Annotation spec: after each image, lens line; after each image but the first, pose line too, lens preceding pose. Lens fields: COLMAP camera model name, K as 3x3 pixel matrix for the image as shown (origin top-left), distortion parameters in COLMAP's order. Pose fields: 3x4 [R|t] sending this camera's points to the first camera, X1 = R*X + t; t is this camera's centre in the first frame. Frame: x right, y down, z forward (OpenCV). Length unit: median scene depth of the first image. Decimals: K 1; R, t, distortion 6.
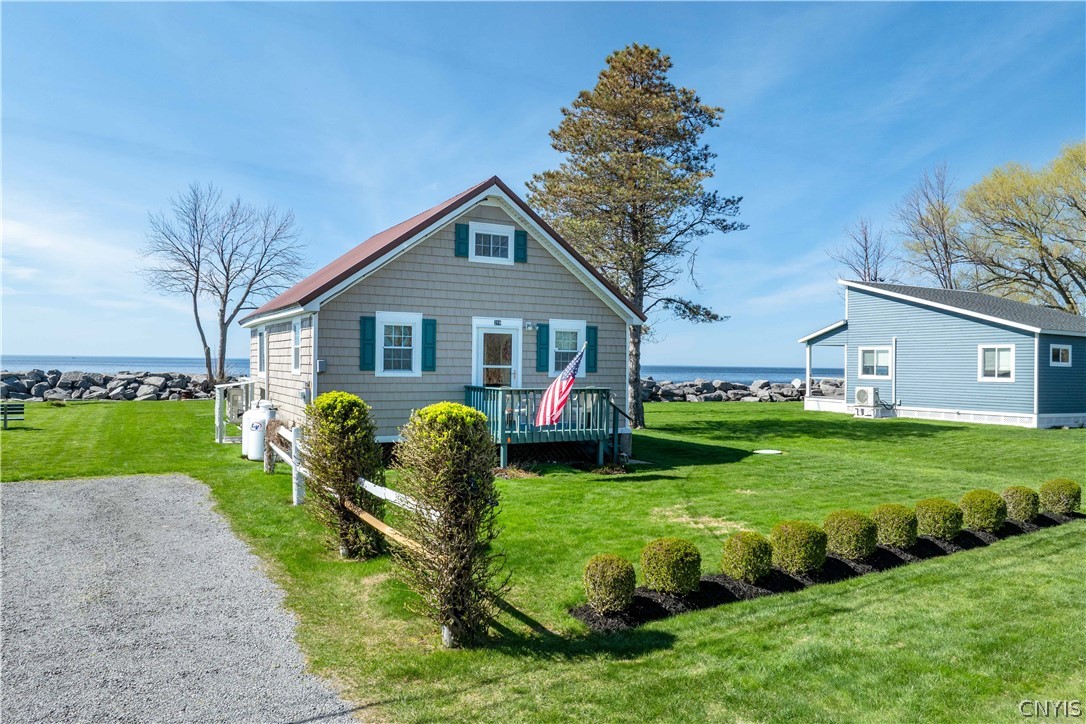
lens RADIAL K [[764.2, 0, 542.7], [0, 764.2, 363.5], [0, 0, 1]] dist [-0.034912, -0.006465]
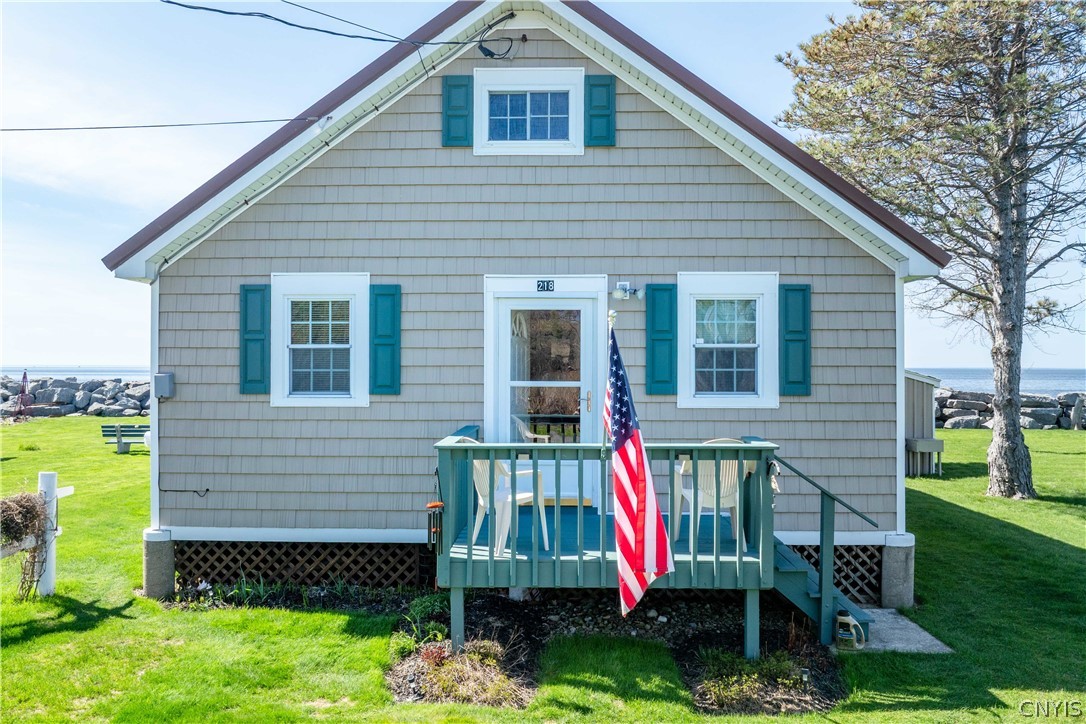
lens RADIAL K [[764.2, 0, 555.8], [0, 764.2, 365.6], [0, 0, 1]] dist [-0.034912, -0.006465]
pose [[0.864628, -0.013751, -0.502225, 0.161179], [0.010251, 0.999900, -0.009730, -0.002040], [0.502309, 0.003265, 0.864682, 0.585280]]
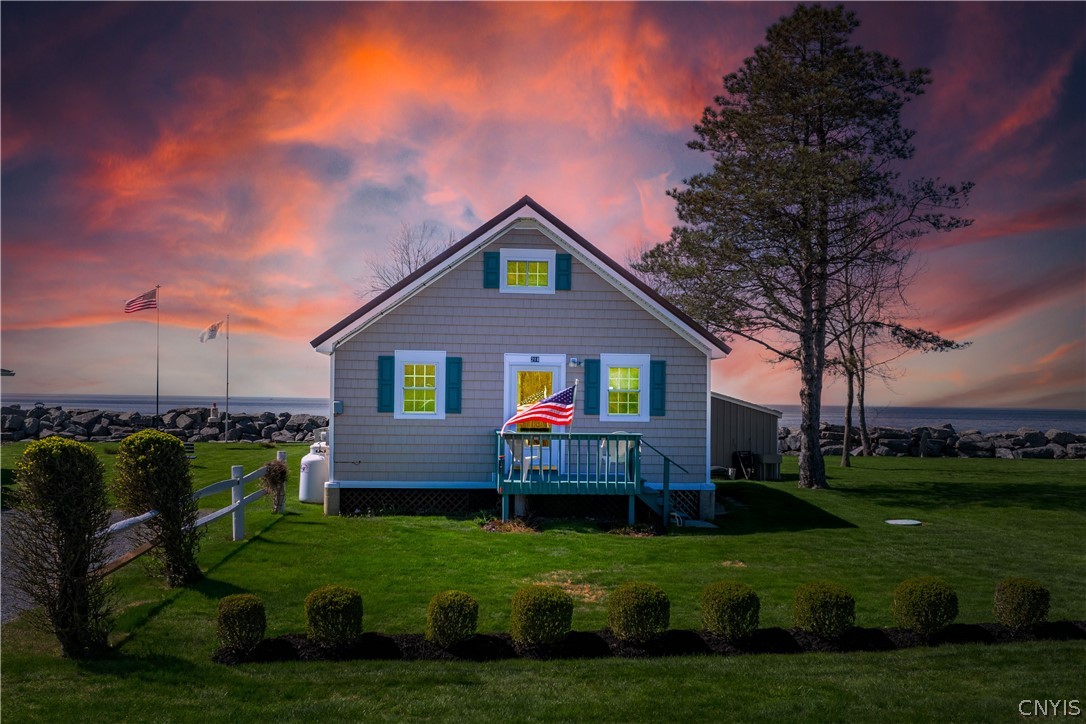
lens RADIAL K [[913.3, 0, 526.7], [0, 913.3, 405.5], [0, 0, 1]] dist [-0.041410, -0.014855]
pose [[0.906535, -0.000460, -0.422131, 0.362316], [-0.000373, 0.999998, -0.001891, 0.002451], [0.422132, 0.001872, 0.906533, 0.028410]]
